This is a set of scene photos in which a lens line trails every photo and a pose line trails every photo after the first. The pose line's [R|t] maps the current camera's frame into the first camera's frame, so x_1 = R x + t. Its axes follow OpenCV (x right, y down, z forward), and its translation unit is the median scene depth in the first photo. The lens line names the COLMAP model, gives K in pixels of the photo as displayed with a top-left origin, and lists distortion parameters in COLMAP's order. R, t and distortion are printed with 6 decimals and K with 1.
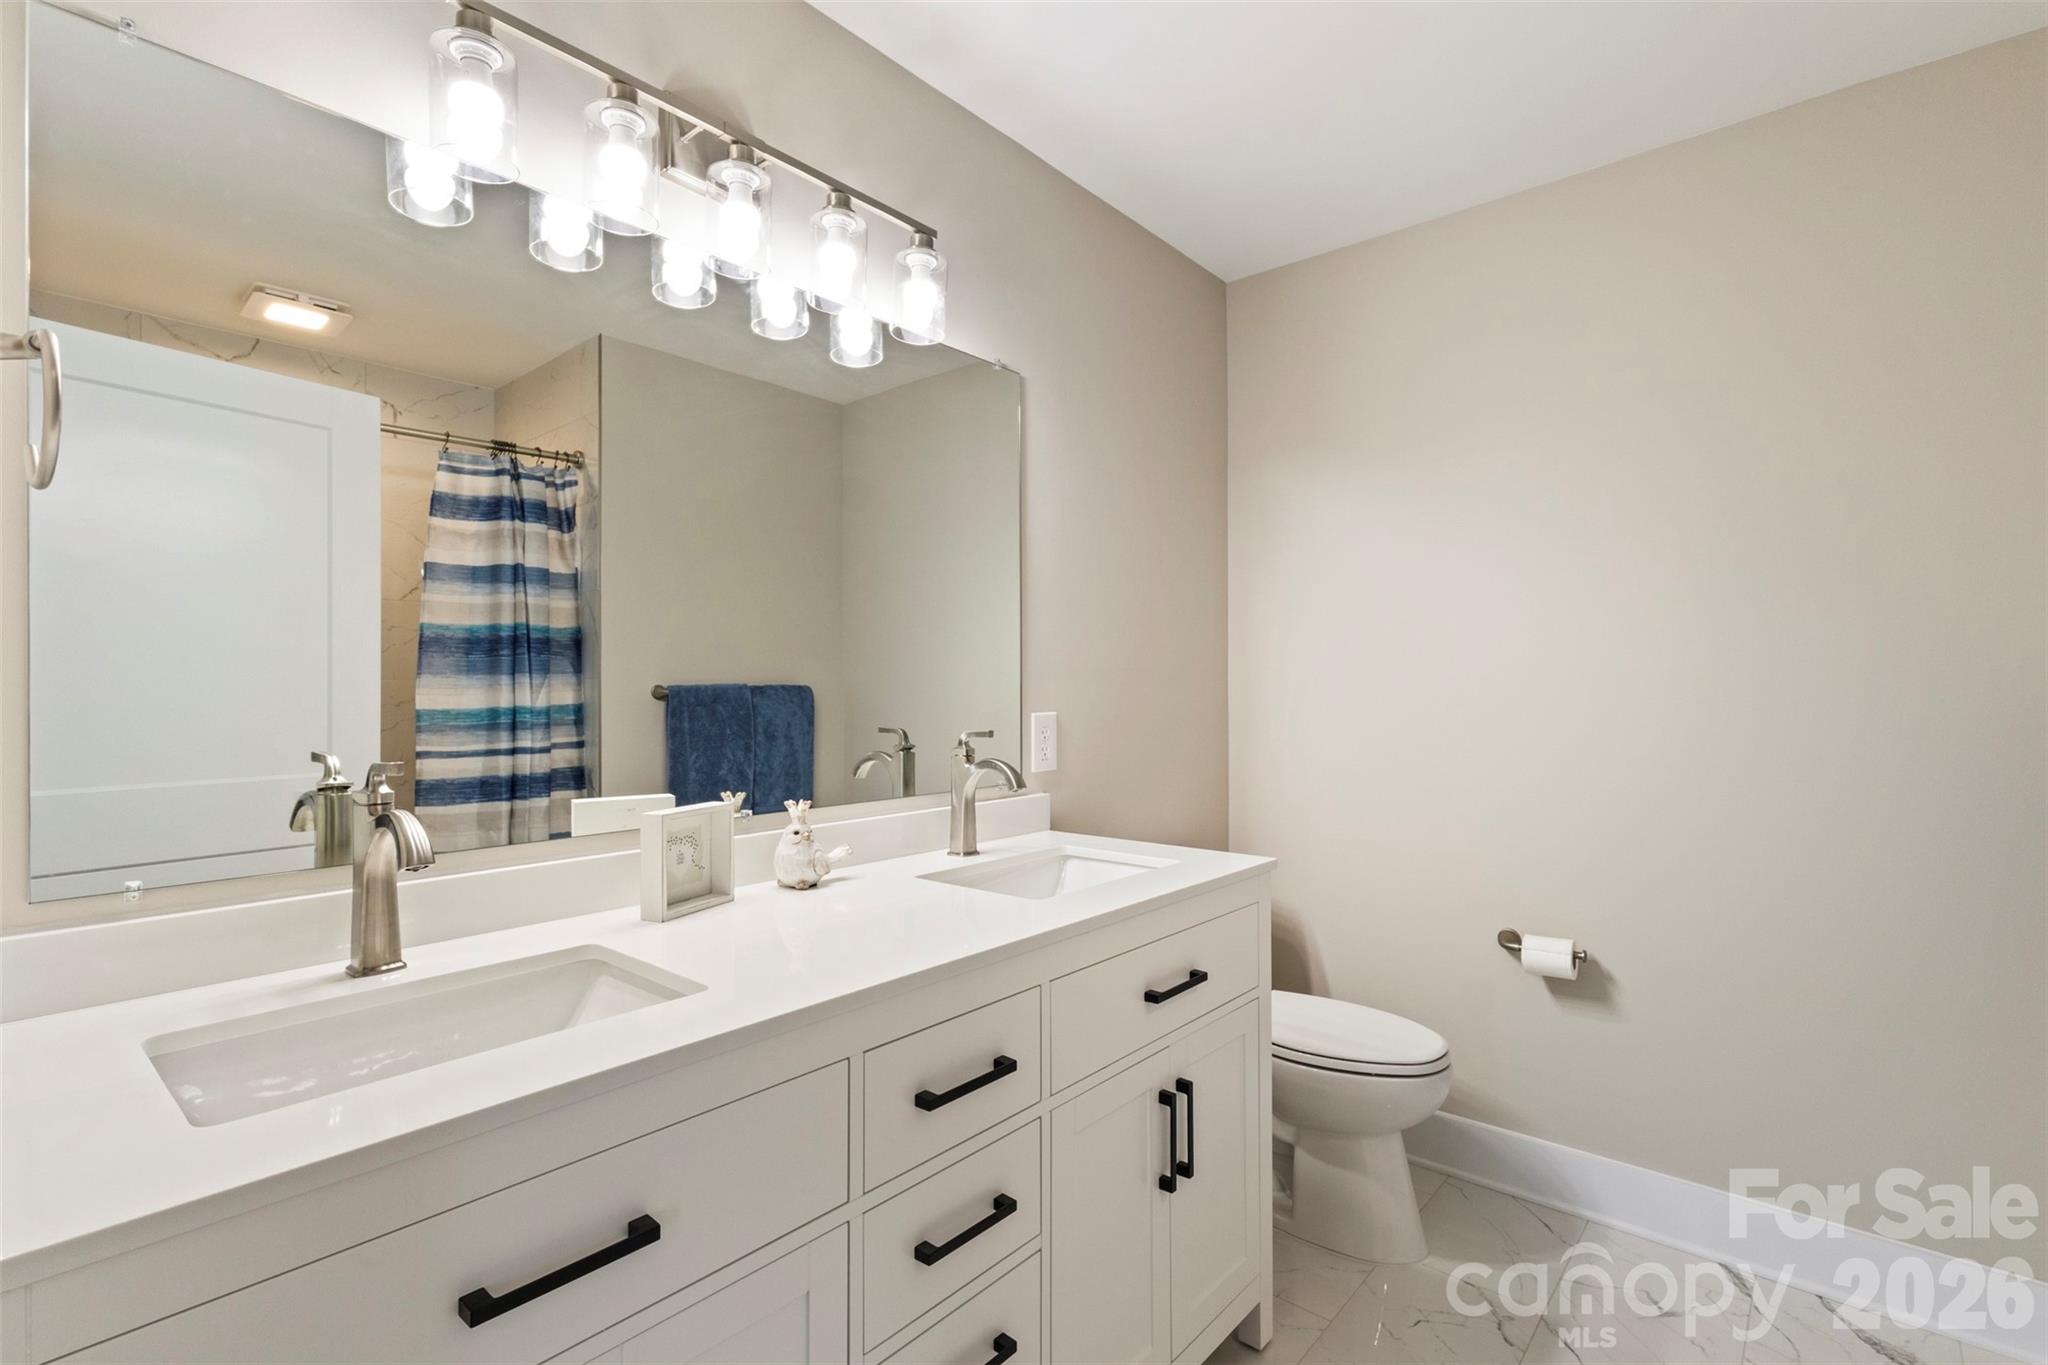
lens RADIAL K [[948.7, 0, 1024.0], [0, 948.7, 682.5], [0, 0, 1]] dist [-0.019920, 0.000243]
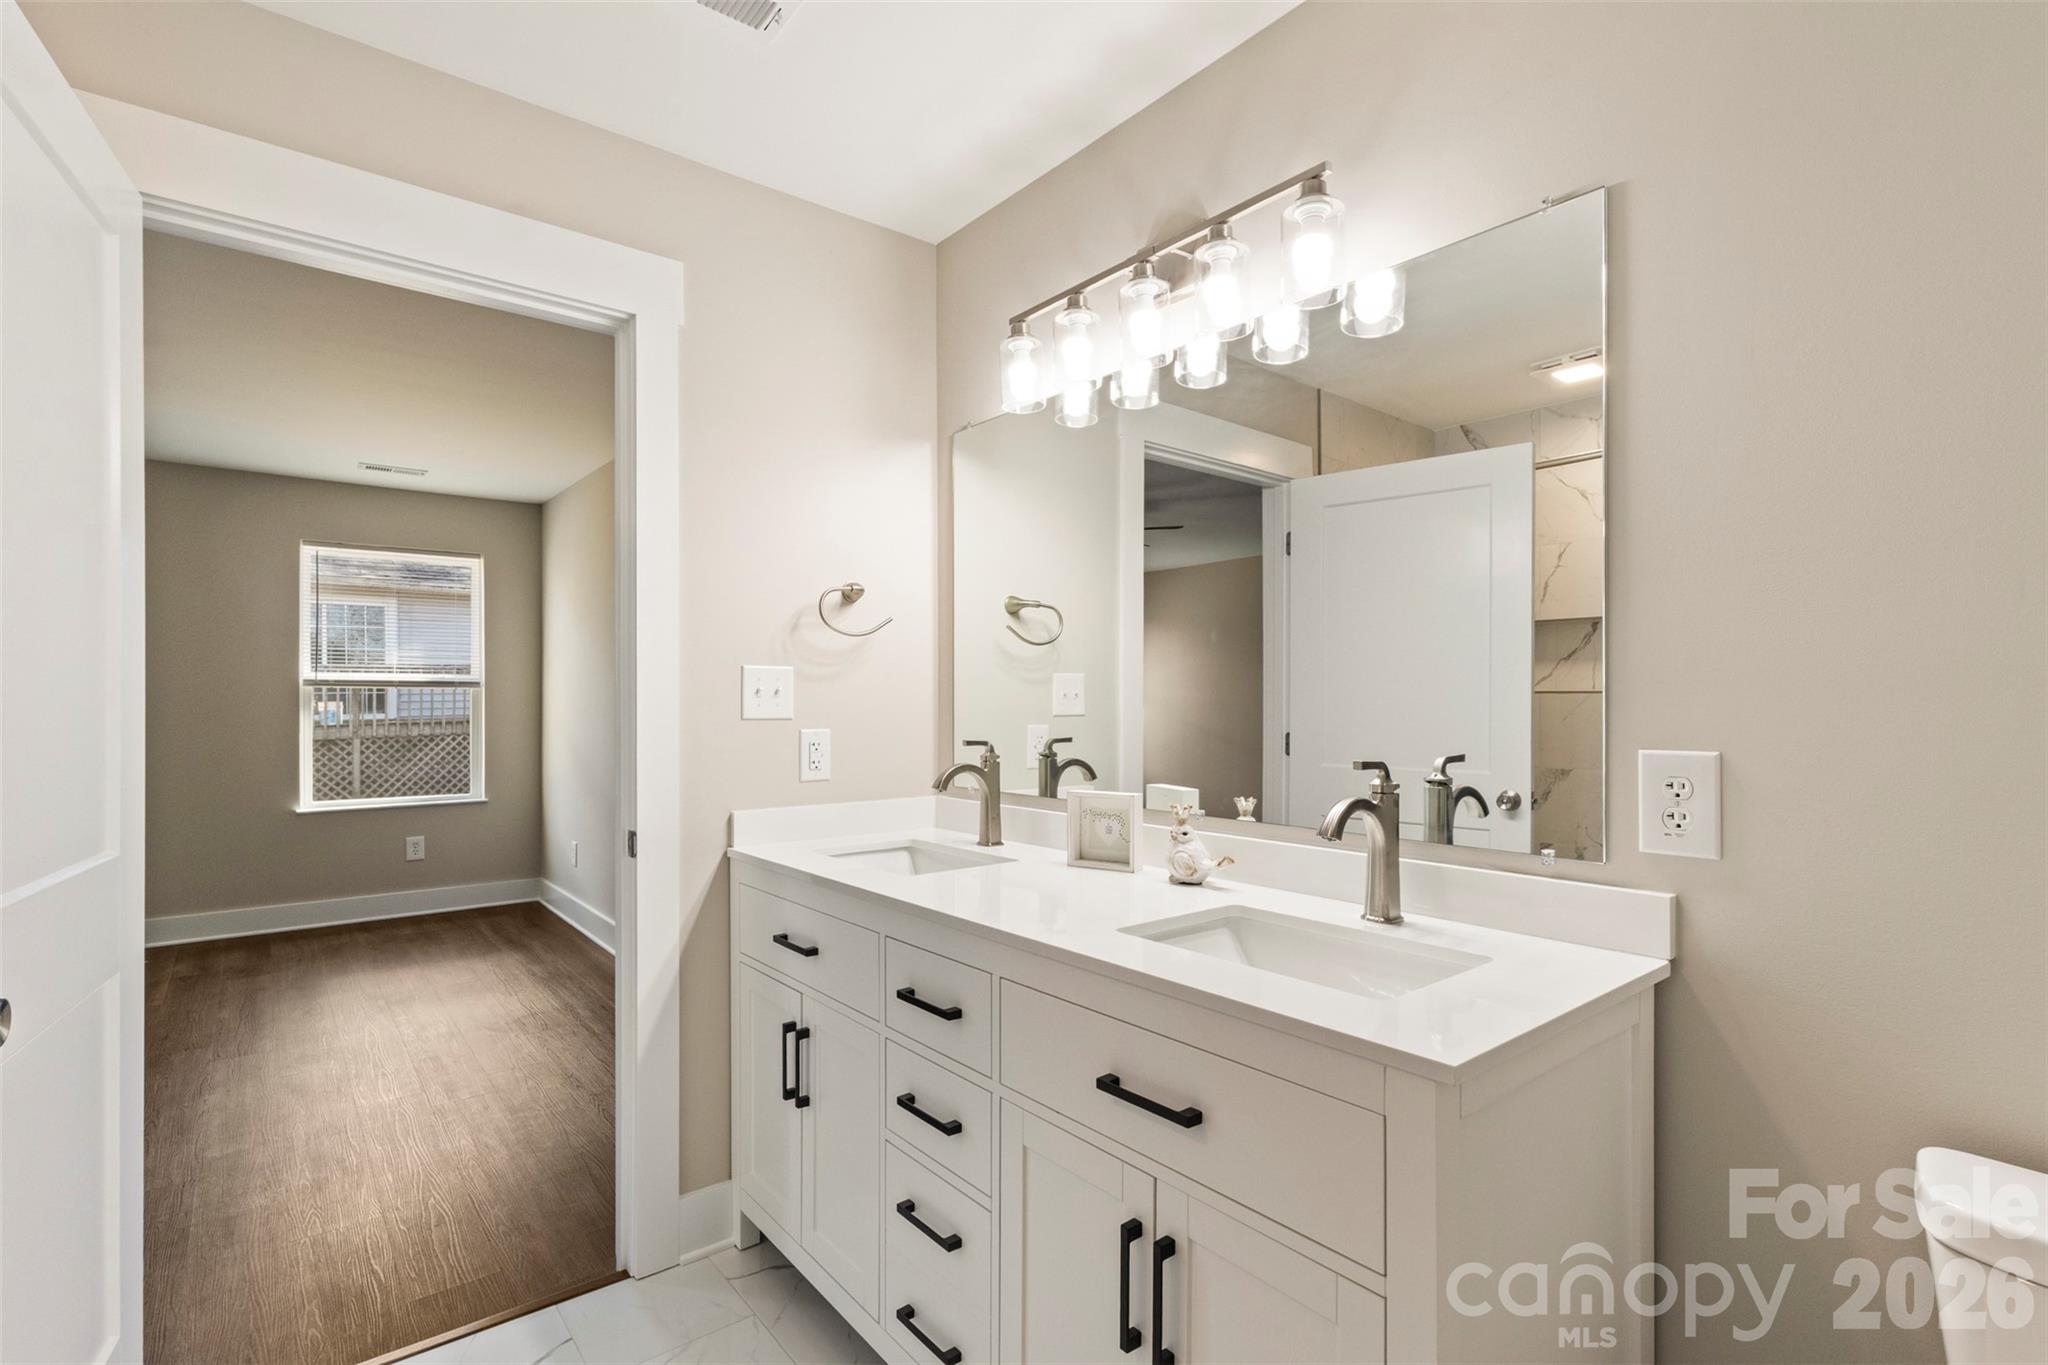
lens RADIAL K [[939.3, 0, 1020.9], [0, 939.3, 702.0], [0, 0, 1]] dist [0.000501, 0.000912]
pose [[-0.176039, 0.004578, -0.984373, 0.953059], [0.012215, 0.999922, 0.002466, -0.003458], [0.984307, -0.011590, -0.176081, 1.068919]]
